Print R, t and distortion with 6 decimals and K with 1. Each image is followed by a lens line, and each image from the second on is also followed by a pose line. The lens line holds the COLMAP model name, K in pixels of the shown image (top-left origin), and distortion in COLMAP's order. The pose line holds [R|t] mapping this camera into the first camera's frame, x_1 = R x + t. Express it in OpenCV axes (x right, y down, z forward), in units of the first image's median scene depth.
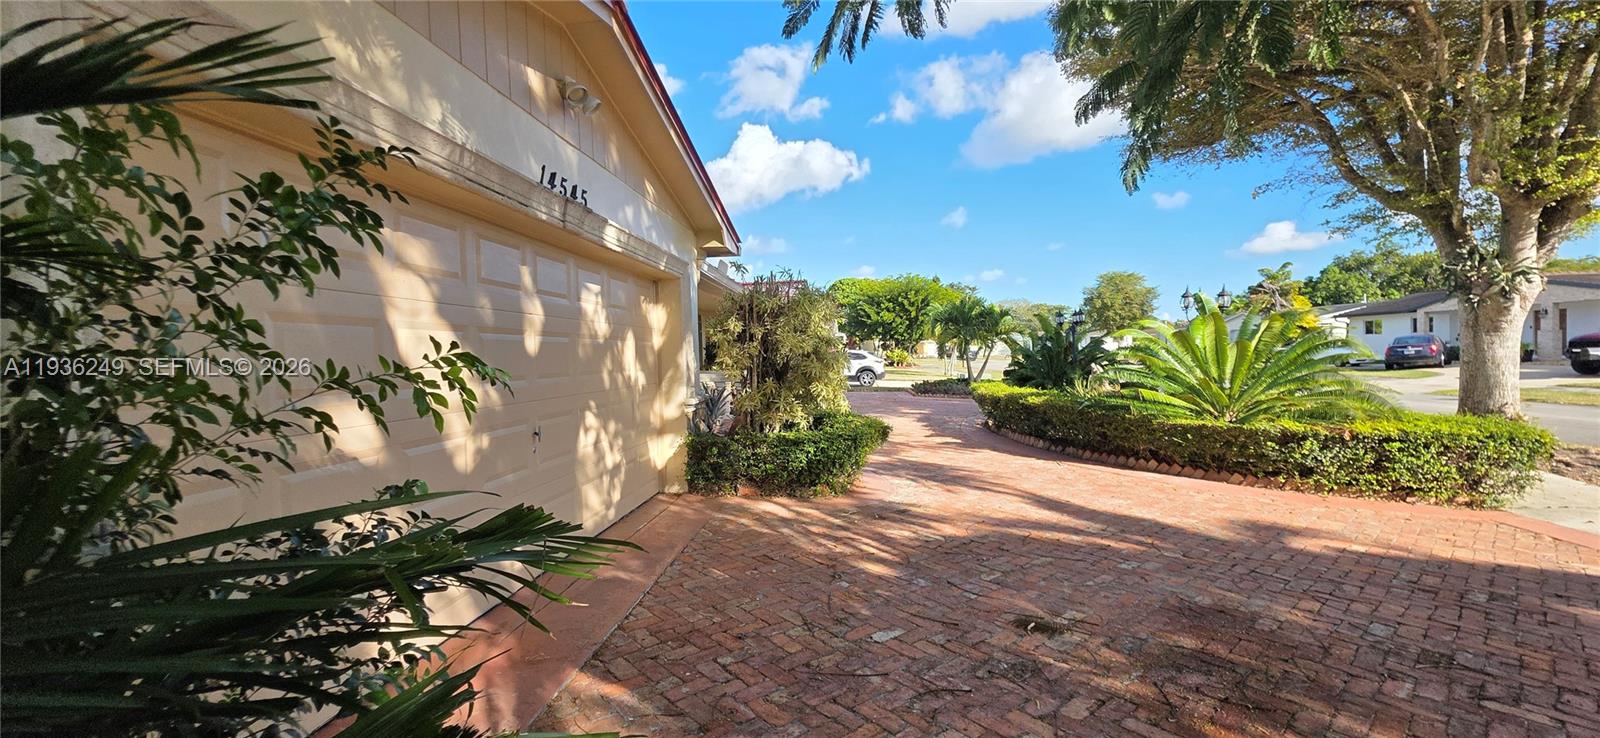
lens RADIAL K [[641.5, 0, 789.0], [0, 641.5, 368.9], [0, 0, 1]] dist [0.006697, -0.000518]
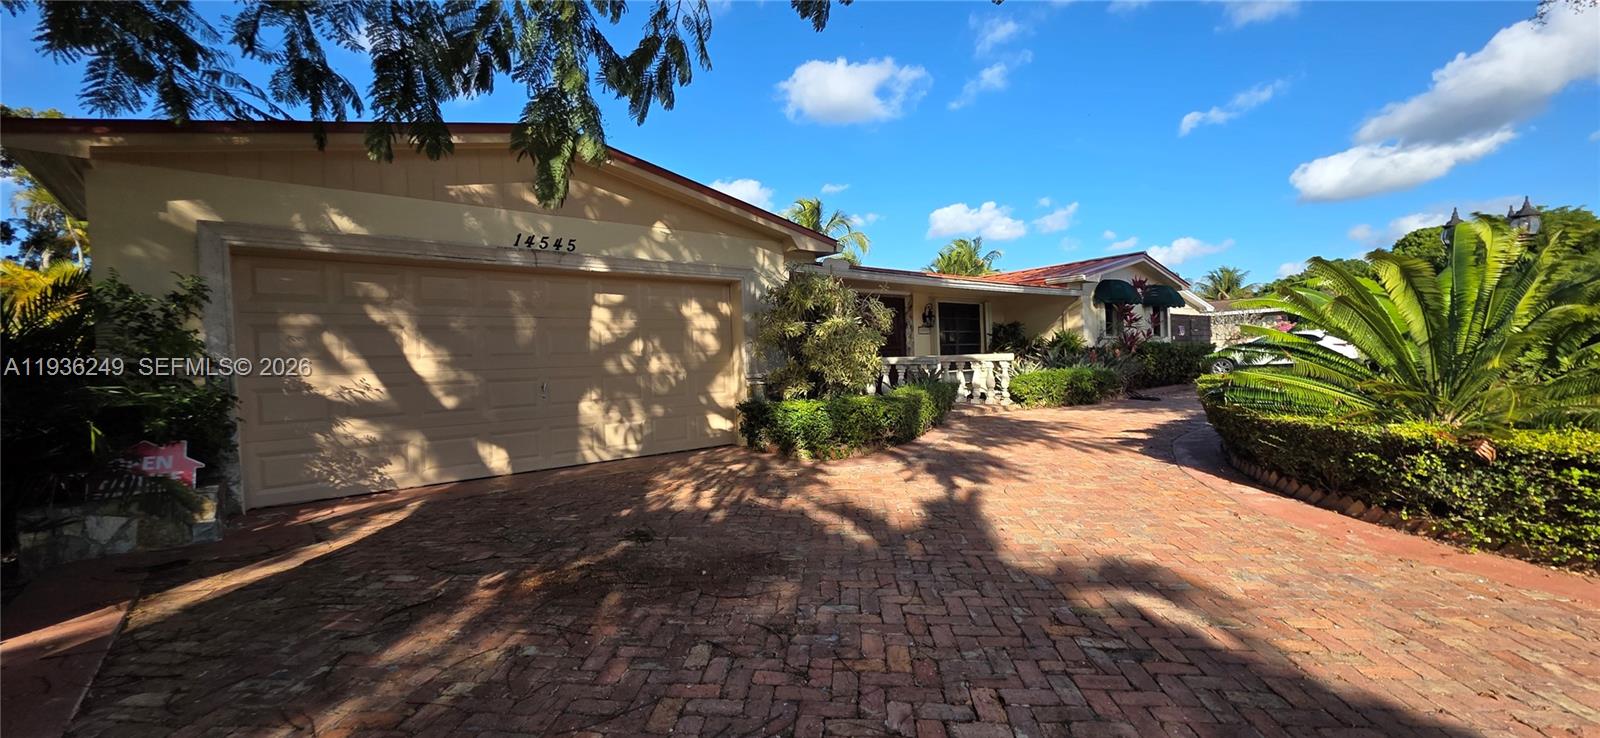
lens RADIAL K [[641.5, 0, 798.3], [0, 641.5, 365.2], [0, 0, 1]] dist [0.006697, -0.000518]
pose [[0.719933, 0.004243, -0.694031, 0.956630], [0.002892, 0.999954, 0.009113, 0.021678], [0.694038, -0.008568, 0.719888, 0.169869]]
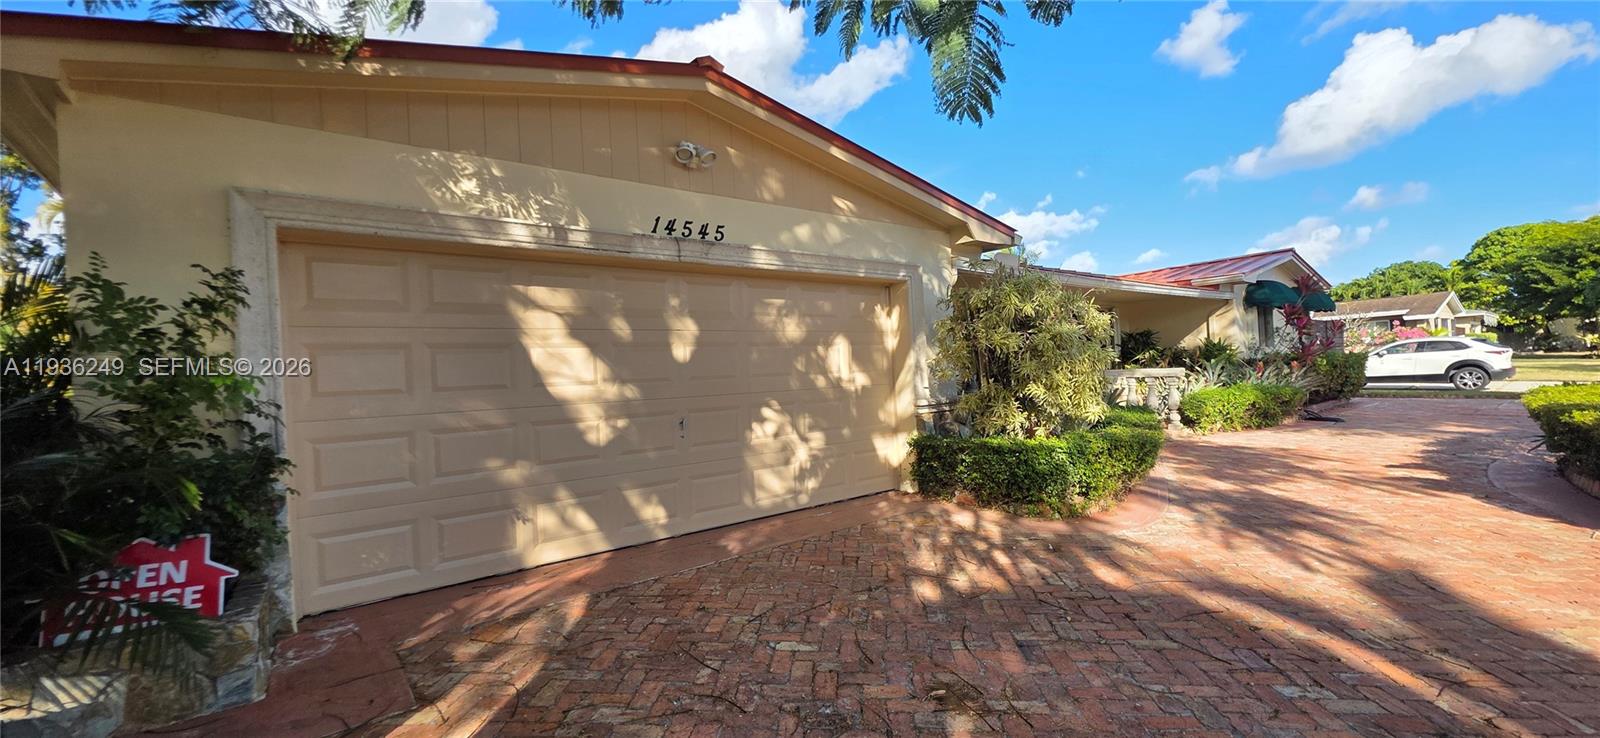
lens RADIAL K [[641.5, 0, 799.6], [0, 641.5, 364.2], [0, 0, 1]] dist [0.006697, -0.000518]
pose [[0.700902, -0.016518, -0.713066, 0.506247], [0.012279, 0.999863, -0.011092, 0.000588], [0.713152, -0.000981, 0.701009, 0.195556]]
